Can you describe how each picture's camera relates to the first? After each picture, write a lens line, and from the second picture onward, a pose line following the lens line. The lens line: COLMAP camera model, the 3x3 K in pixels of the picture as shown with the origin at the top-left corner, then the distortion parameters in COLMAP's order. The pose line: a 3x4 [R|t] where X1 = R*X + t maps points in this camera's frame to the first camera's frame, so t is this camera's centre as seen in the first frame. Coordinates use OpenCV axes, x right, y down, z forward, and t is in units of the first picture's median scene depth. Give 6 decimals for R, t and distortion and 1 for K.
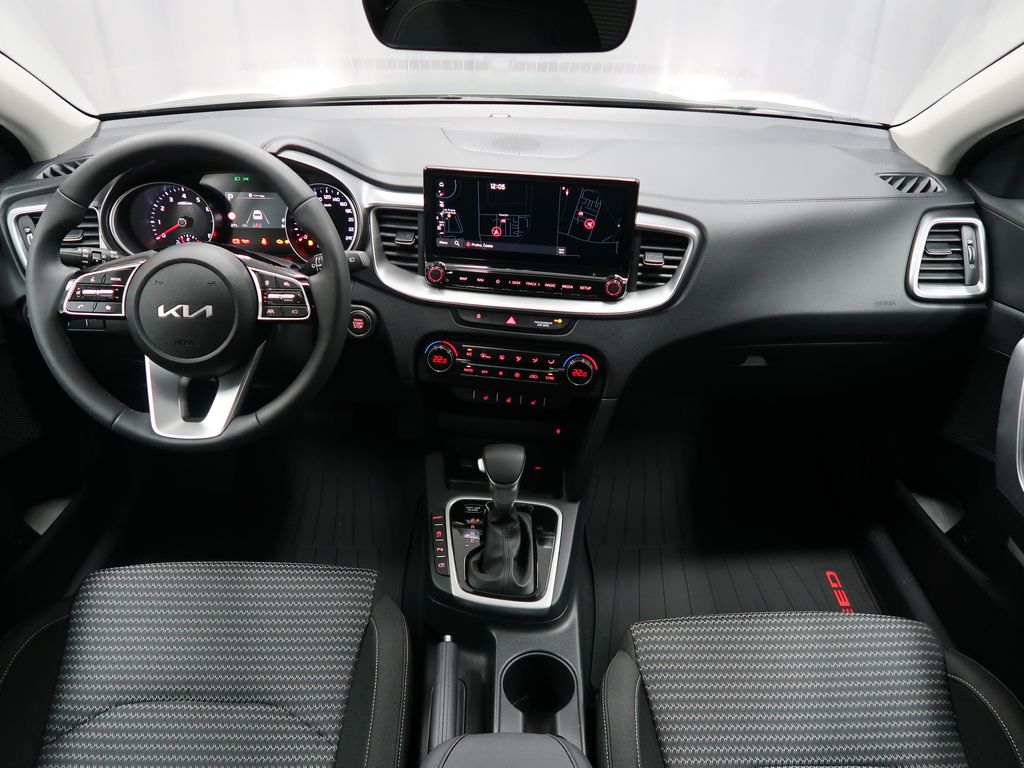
lens RADIAL K [[799.0, 0, 512.0], [0, 799.0, 384.0], [0, 0, 1]] dist [-0.005854, -0.002096]
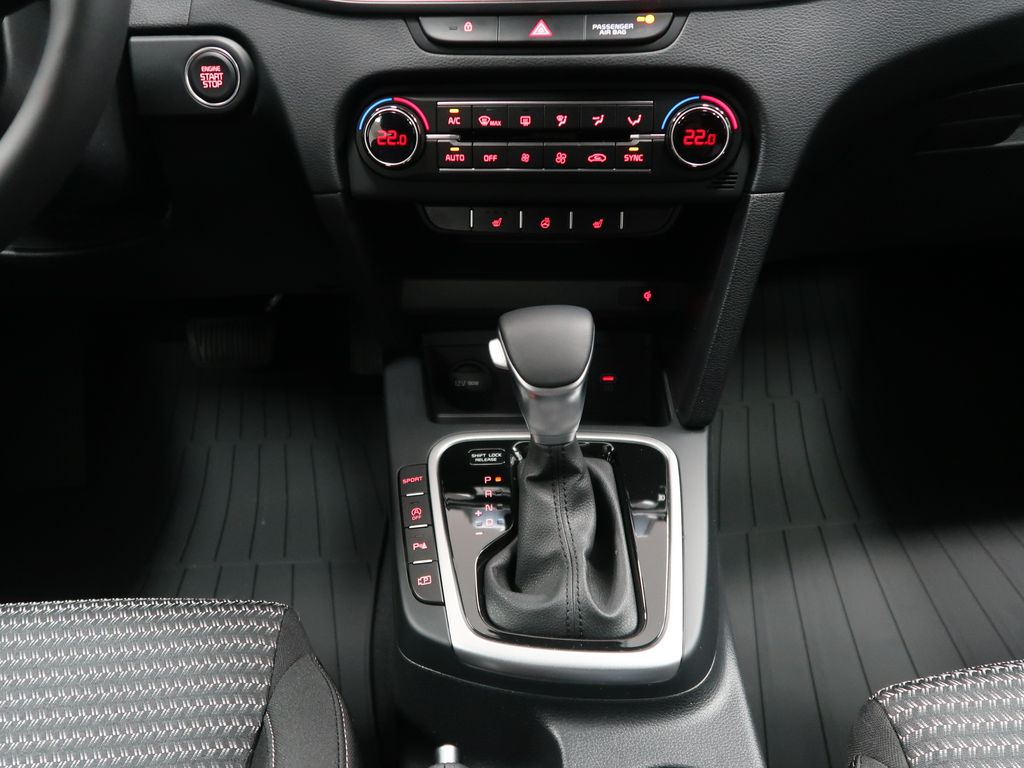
lens RADIAL K [[890.5, 0, 512.0], [0, 890.5, 384.0], [0, 0, 1]] dist [0.015838, 0.004633]
pose [[0.997409, -0.070877, -0.012322, -0.025164], [0.070978, 0.997446, 0.007998, 0.114678], [0.011724, -0.008852, 0.999892, 0.494756]]
